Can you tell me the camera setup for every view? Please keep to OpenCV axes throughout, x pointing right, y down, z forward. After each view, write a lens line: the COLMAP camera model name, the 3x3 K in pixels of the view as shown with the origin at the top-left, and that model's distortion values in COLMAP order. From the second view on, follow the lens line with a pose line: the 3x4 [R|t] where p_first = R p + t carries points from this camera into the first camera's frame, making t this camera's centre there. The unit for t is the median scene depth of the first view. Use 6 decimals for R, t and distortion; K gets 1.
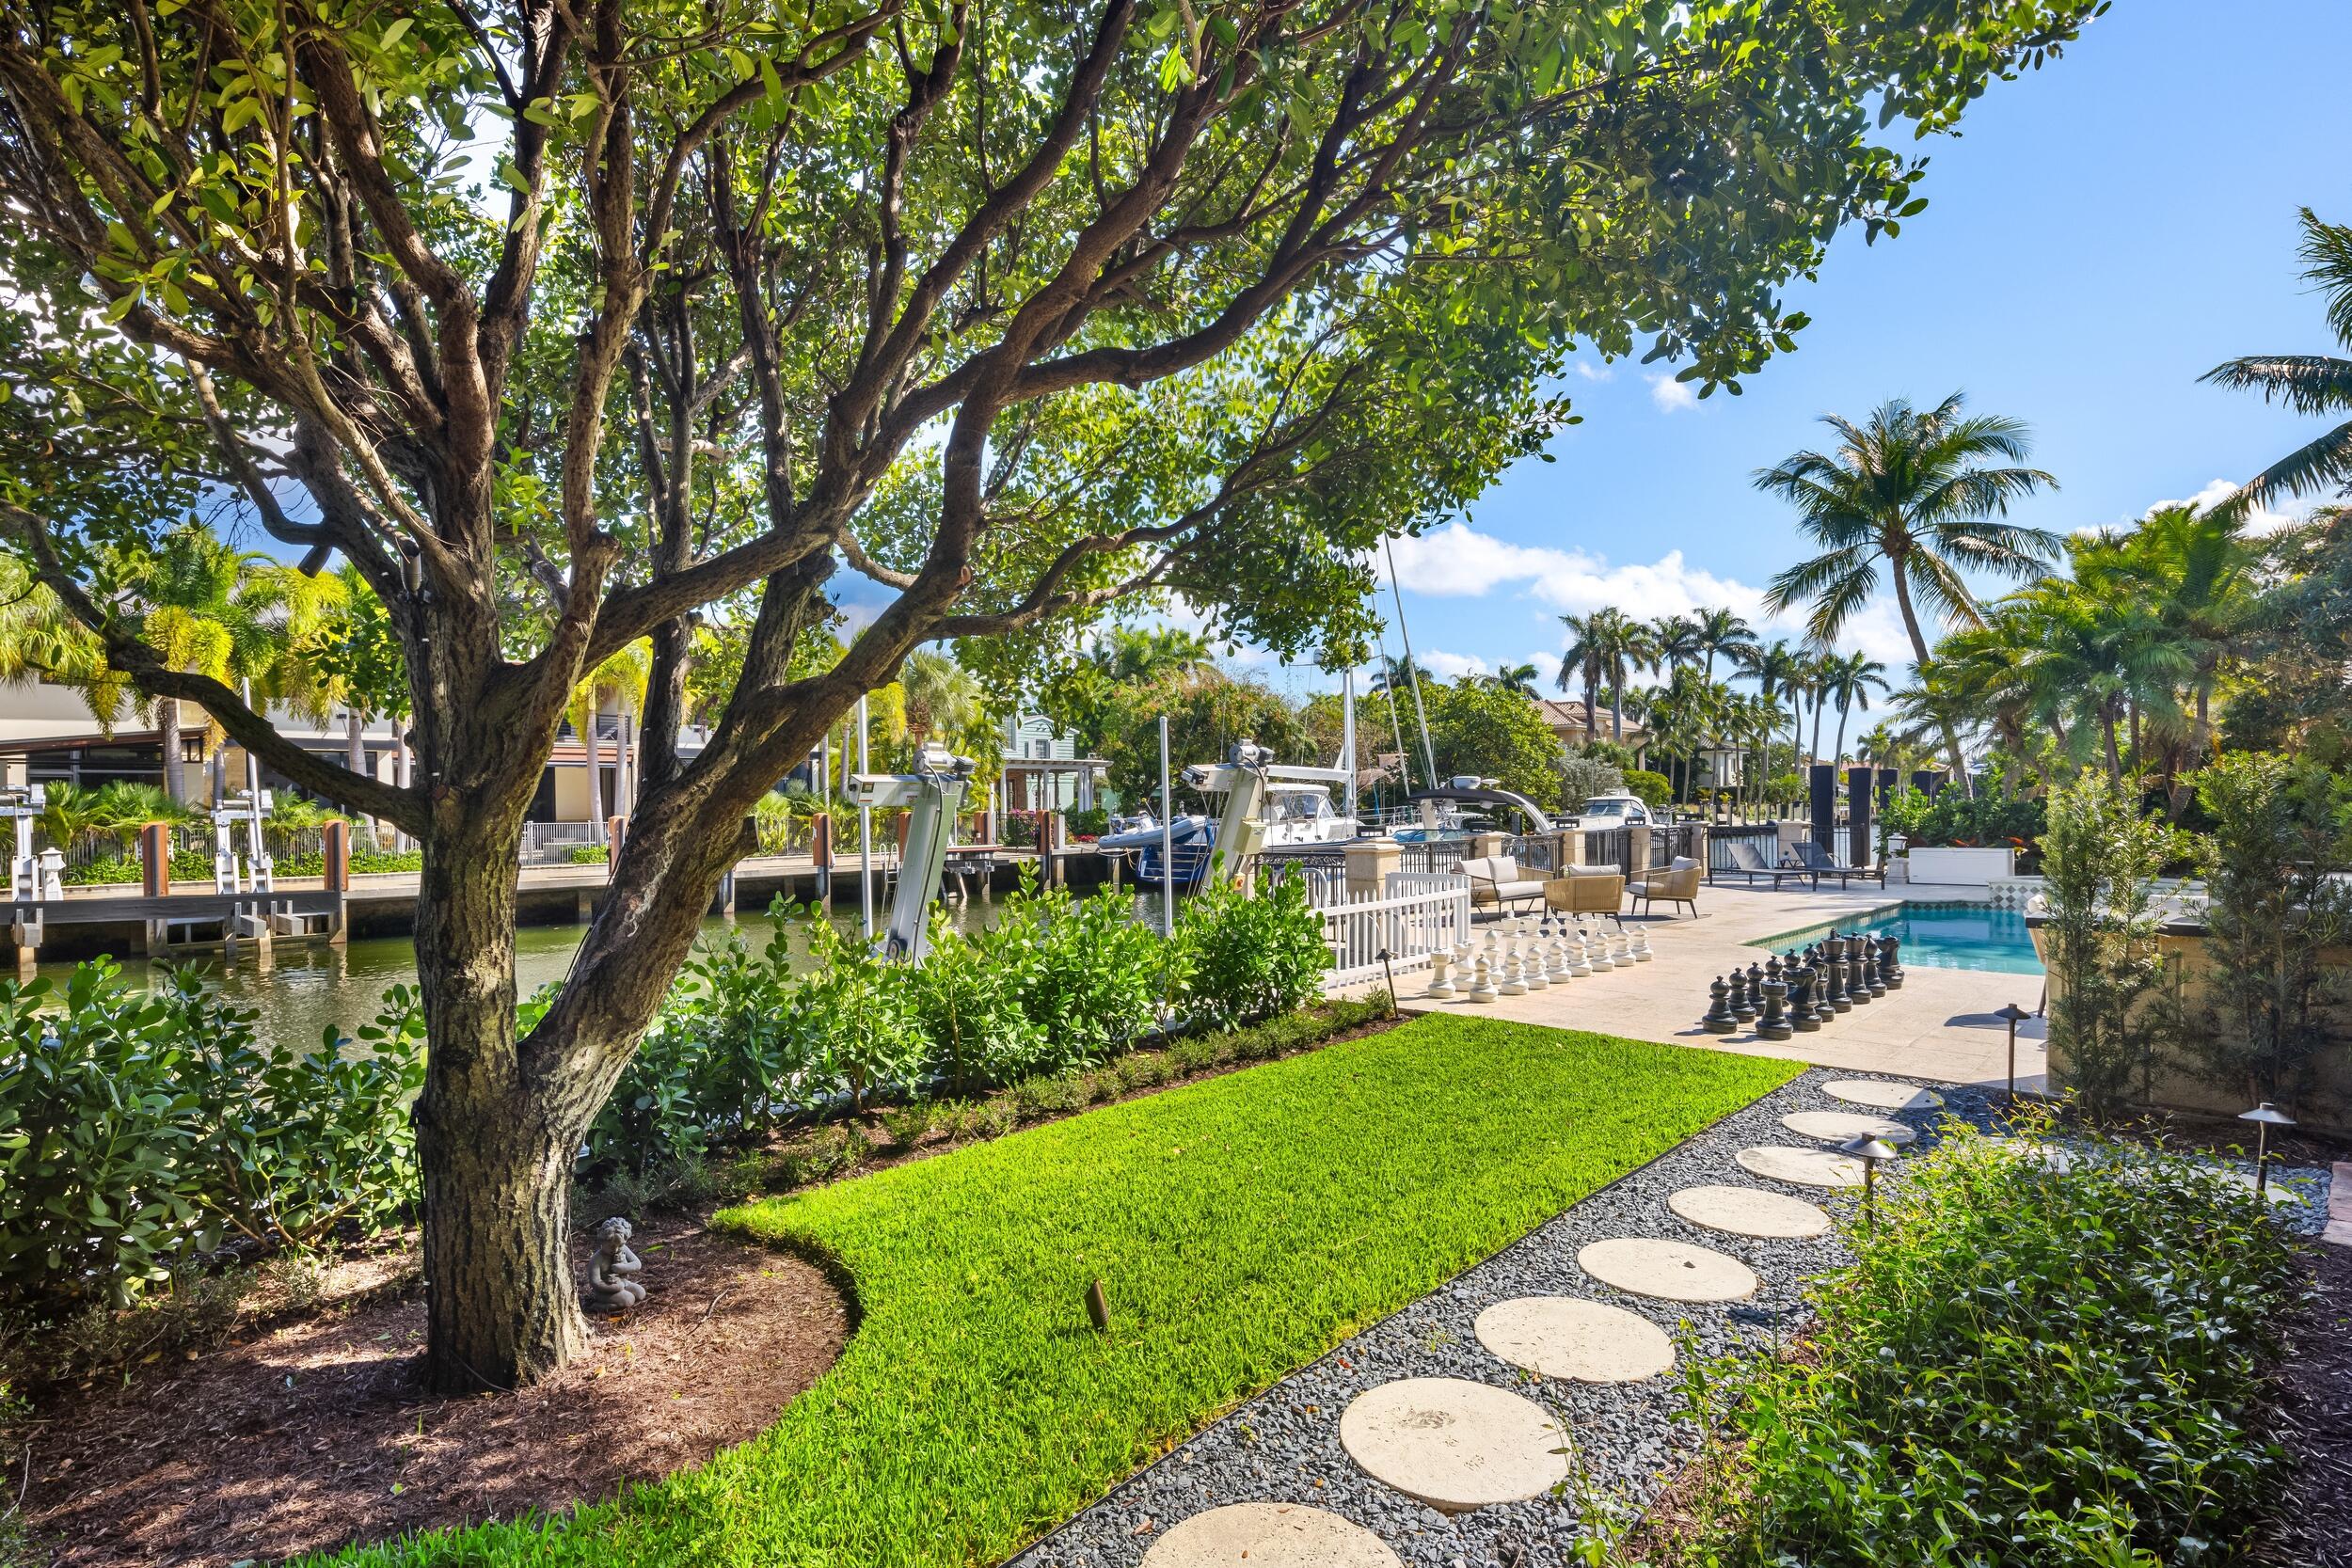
lens RADIAL K [[1149.0, 0, 1165.1], [0, 1149.0, 812.2], [0, 0, 1]] dist [-0.000388, -0.001189]
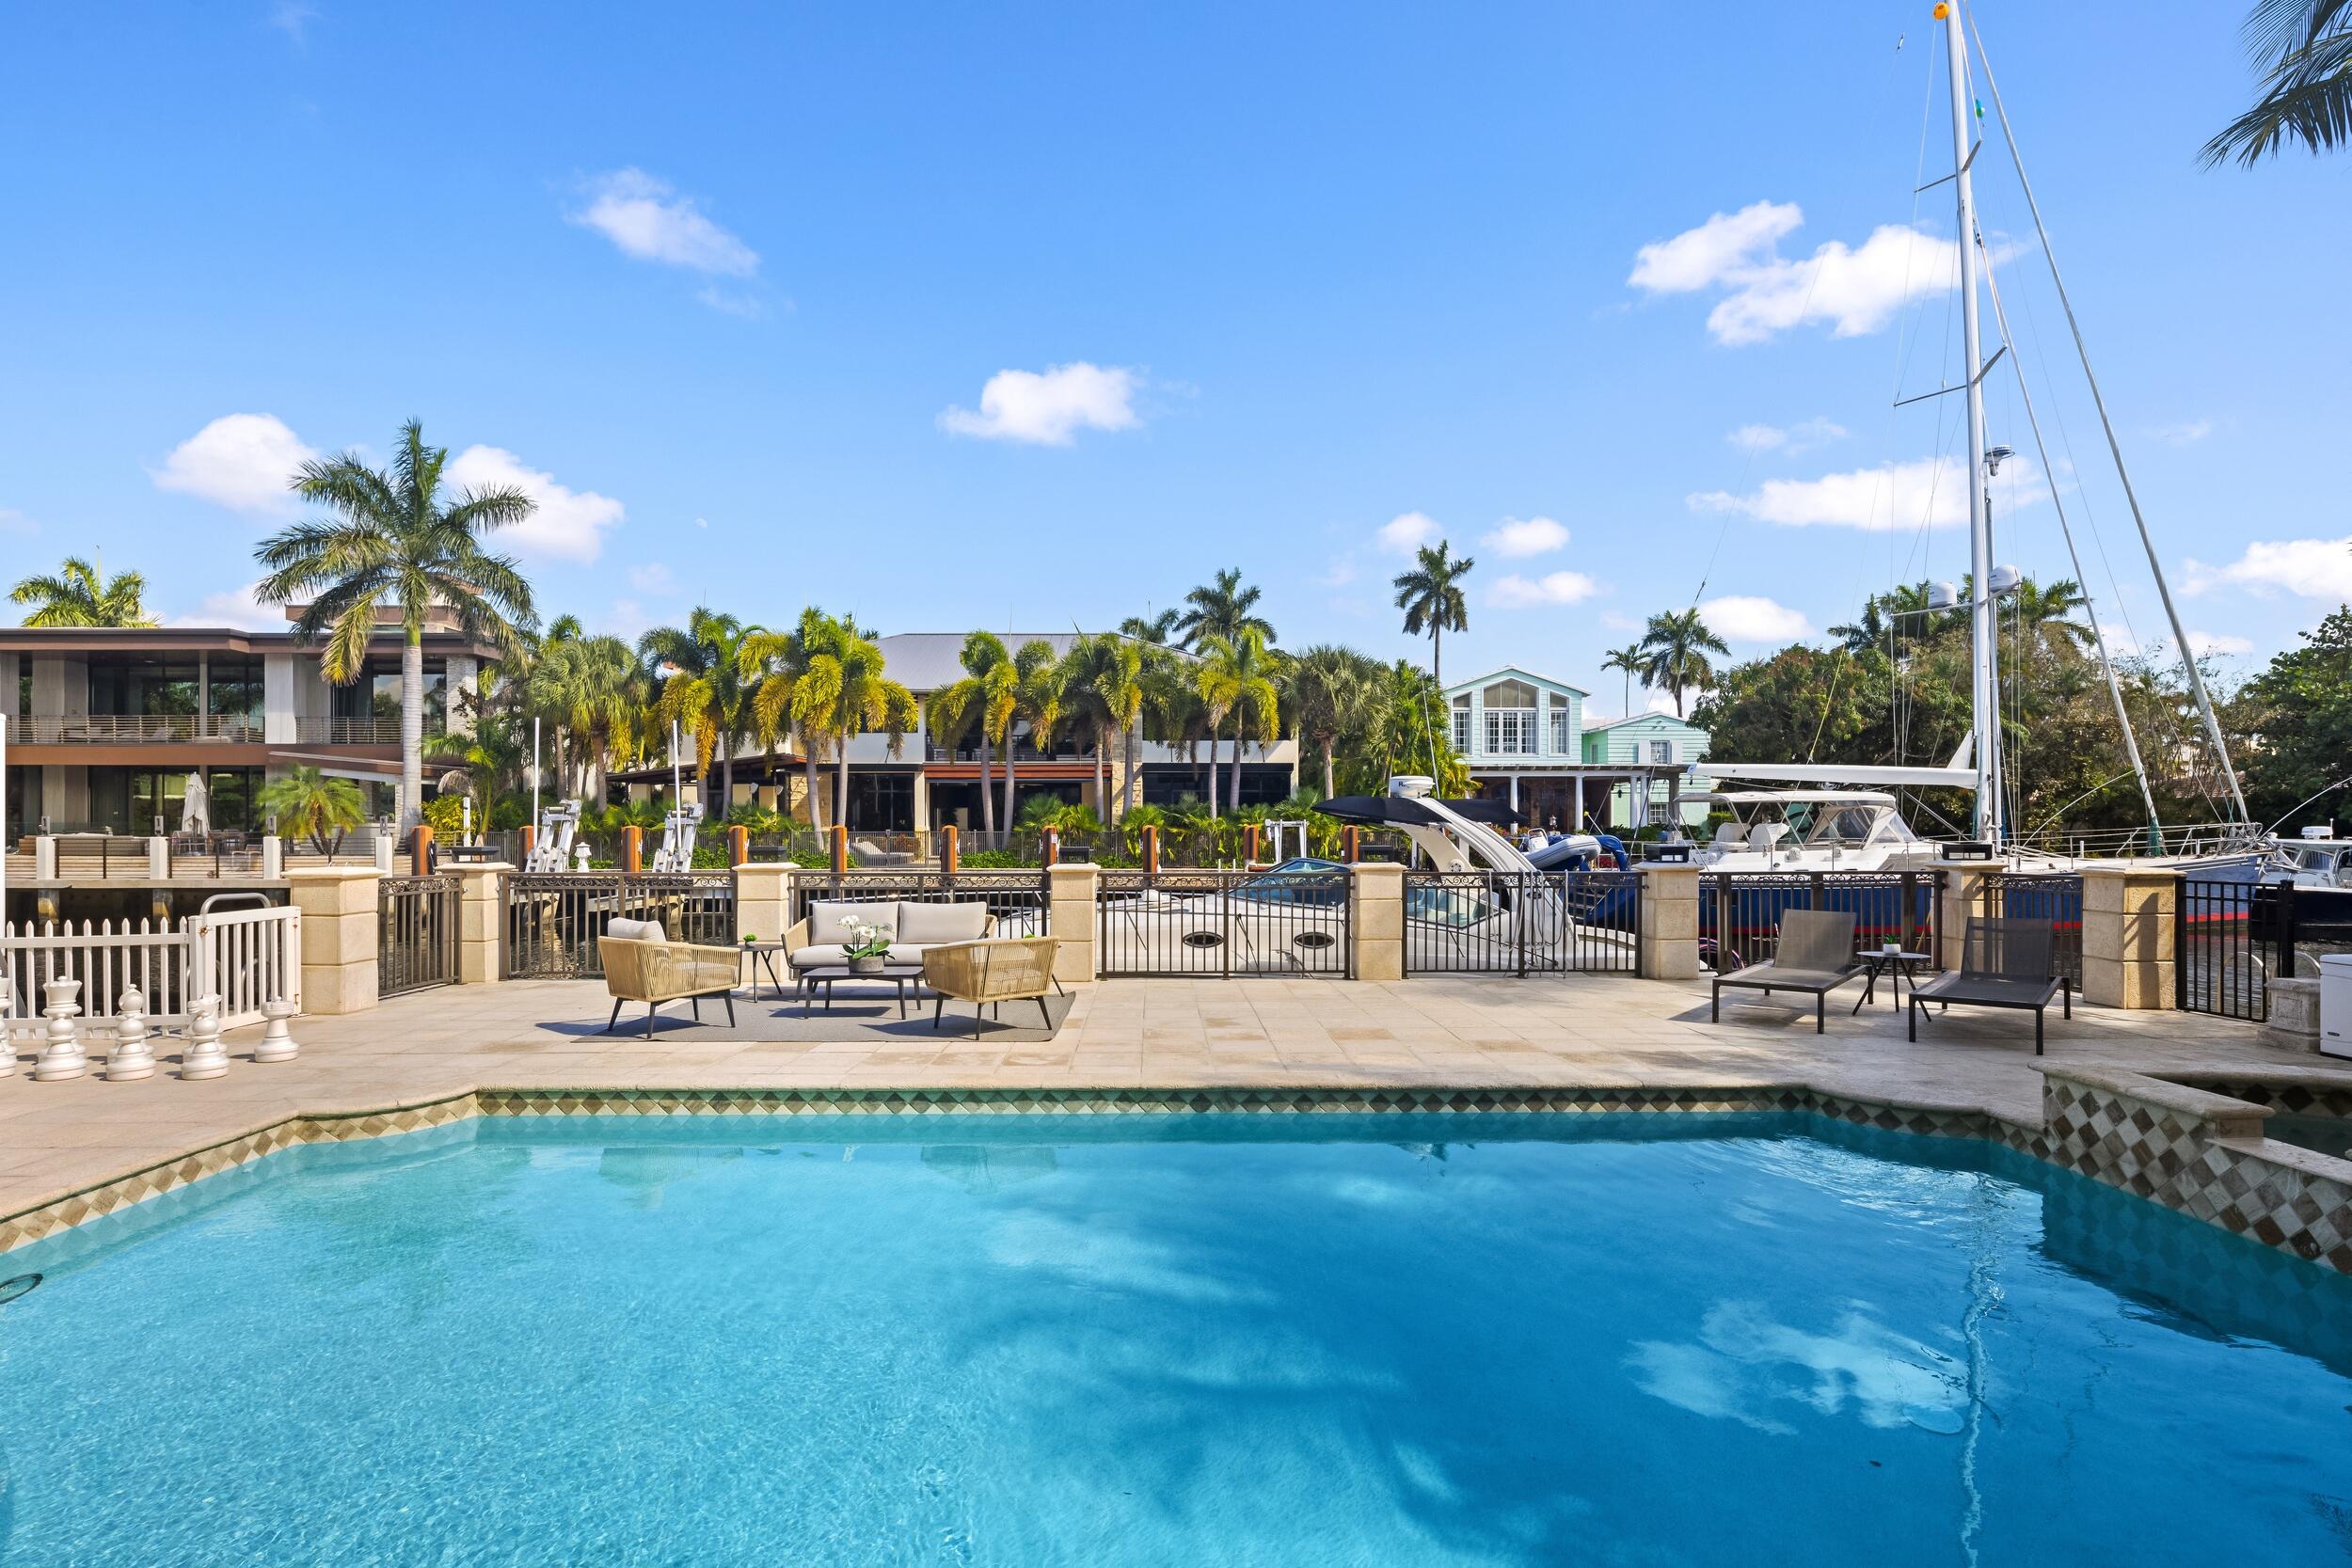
lens RADIAL K [[1145.5, 0, 1165.7], [0, 1145.5, 829.0], [0, 0, 1]] dist [0.004208, -0.004326]
pose [[0.711188, 0.013222, -0.702878, 0.156101], [-0.011337, 0.999909, 0.007338, -0.001324], [0.702911, 0.002750, 0.711273, 0.121397]]
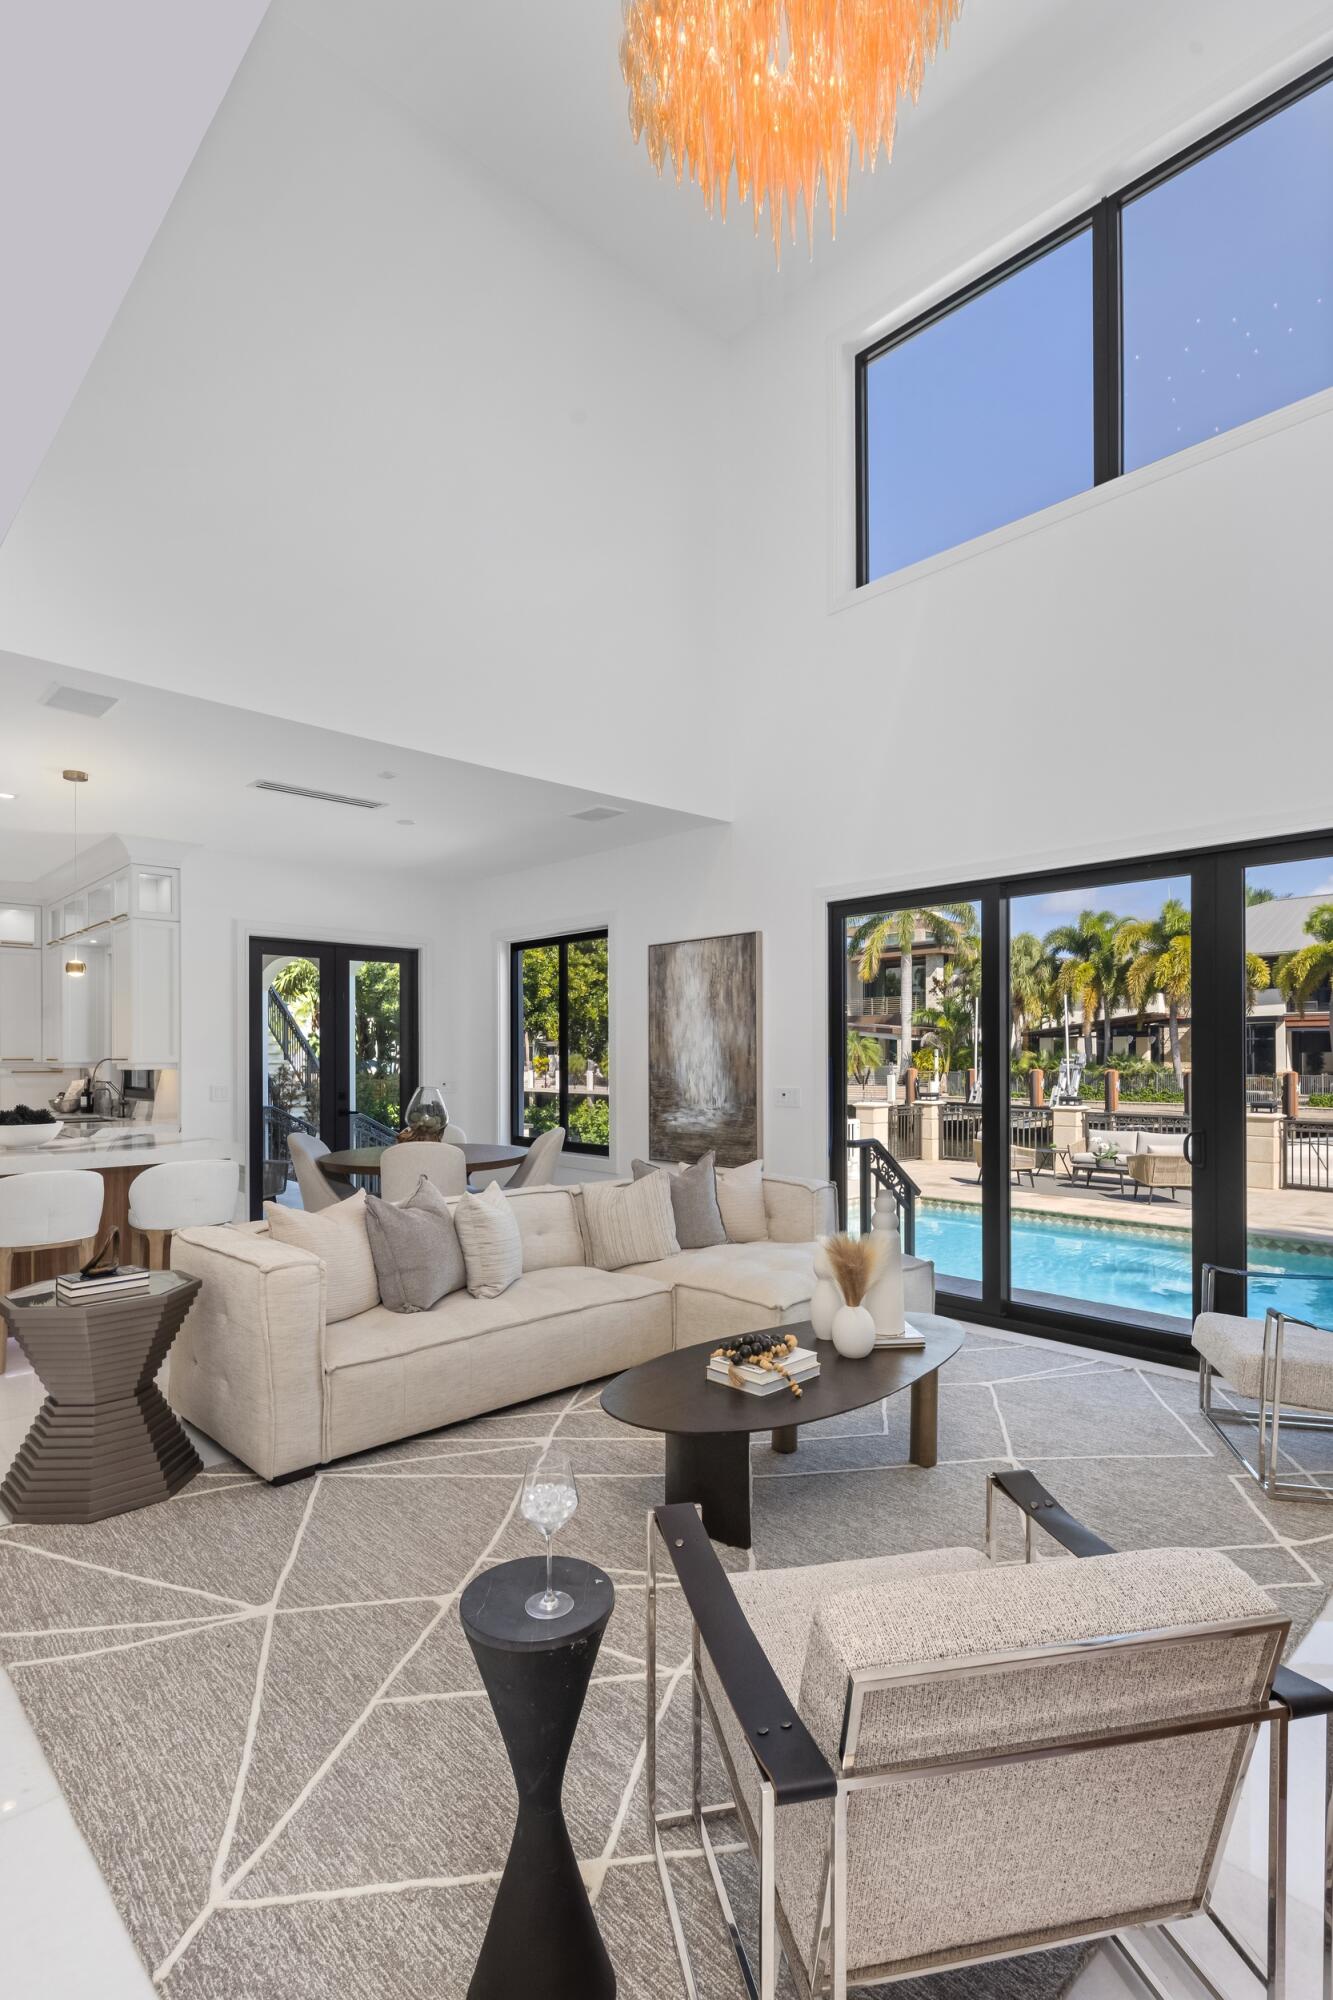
lens RADIAL K [[977.2, 0, 672.4], [0, 977.2, 1057.8], [0, 0, 1]] dist [-0.000388, -0.001189]
pose [[-0.028053, 0.011221, -0.999543, 0.233508], [-0.003458, 0.999930, 0.011322, -0.007699], [0.999600, 0.003774, -0.028013, 0.106642]]
